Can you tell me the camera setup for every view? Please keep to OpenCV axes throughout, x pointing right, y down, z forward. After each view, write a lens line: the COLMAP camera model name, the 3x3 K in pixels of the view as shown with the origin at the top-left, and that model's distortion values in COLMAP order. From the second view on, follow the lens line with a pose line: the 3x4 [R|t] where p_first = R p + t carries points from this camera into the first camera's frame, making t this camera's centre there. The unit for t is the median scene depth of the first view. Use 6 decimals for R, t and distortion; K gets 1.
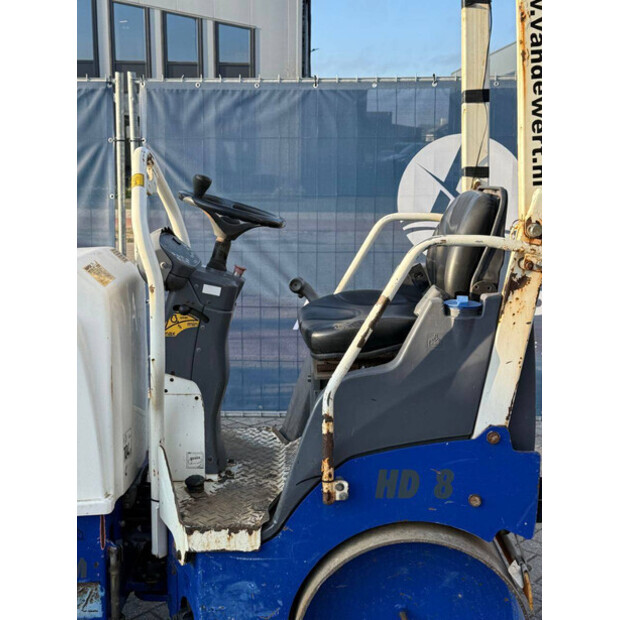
lens RADIAL K [[795.2, 0, 302.1], [0, 795.2, 307.7], [0, 0, 1]] dist [0.211533, -0.491817]
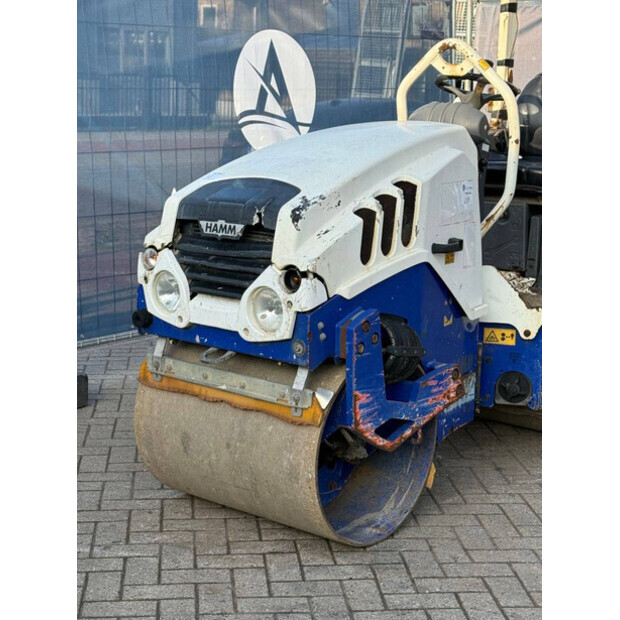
lens RADIAL K [[1234.4, 0, 310.0], [0, 1234.4, 310.0], [0, 0, 1]] dist [0.096178, 0.246771]
pose [[0.633475, -0.133311, 0.762193, -2.066630], [0.124007, 0.989805, 0.070057, 0.070498], [-0.763762, 0.050138, 0.643548, -0.097313]]
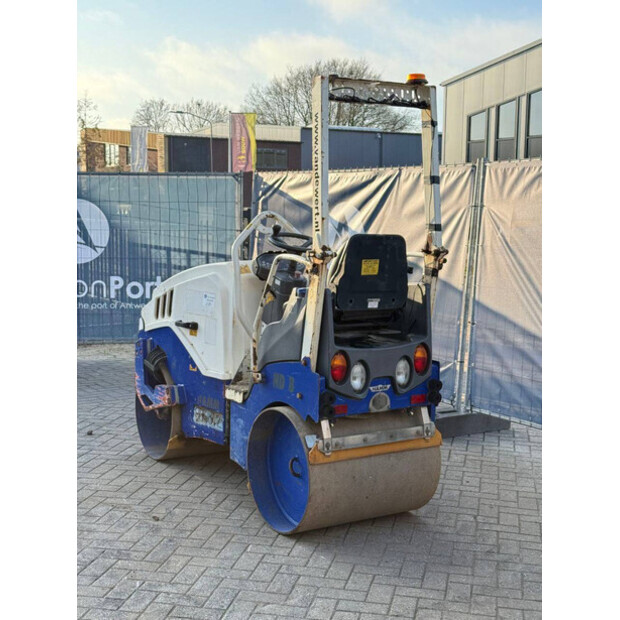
lens RADIAL K [[936.9, 0, 310.0], [0, 936.9, 310.0], [0, 0, 1]] dist [0.160669, 0.029190]
pose [[0.548681, 0.091027, -0.831062, 2.017804], [-0.166318, 0.986071, -0.001800, 0.039633], [0.819321, 0.139208, 0.556177, -0.229146]]
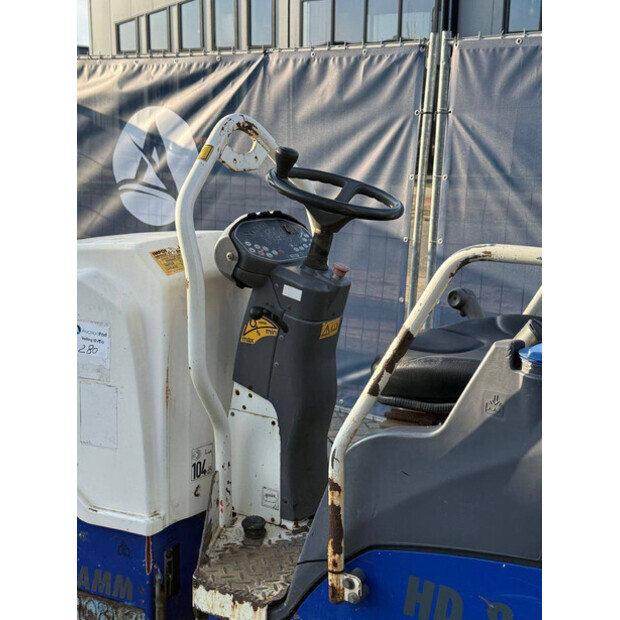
lens RADIAL K [[858.5, 0, 310.0], [0, 858.5, 310.0], [0, 0, 1]] dist [0.243149, -0.622307]
pose [[0.837446, 0.115827, -0.534105, 0.394390], [-0.110258, 0.992995, 0.042465, -0.047183], [0.535283, 0.023327, 0.844351, 0.307748]]
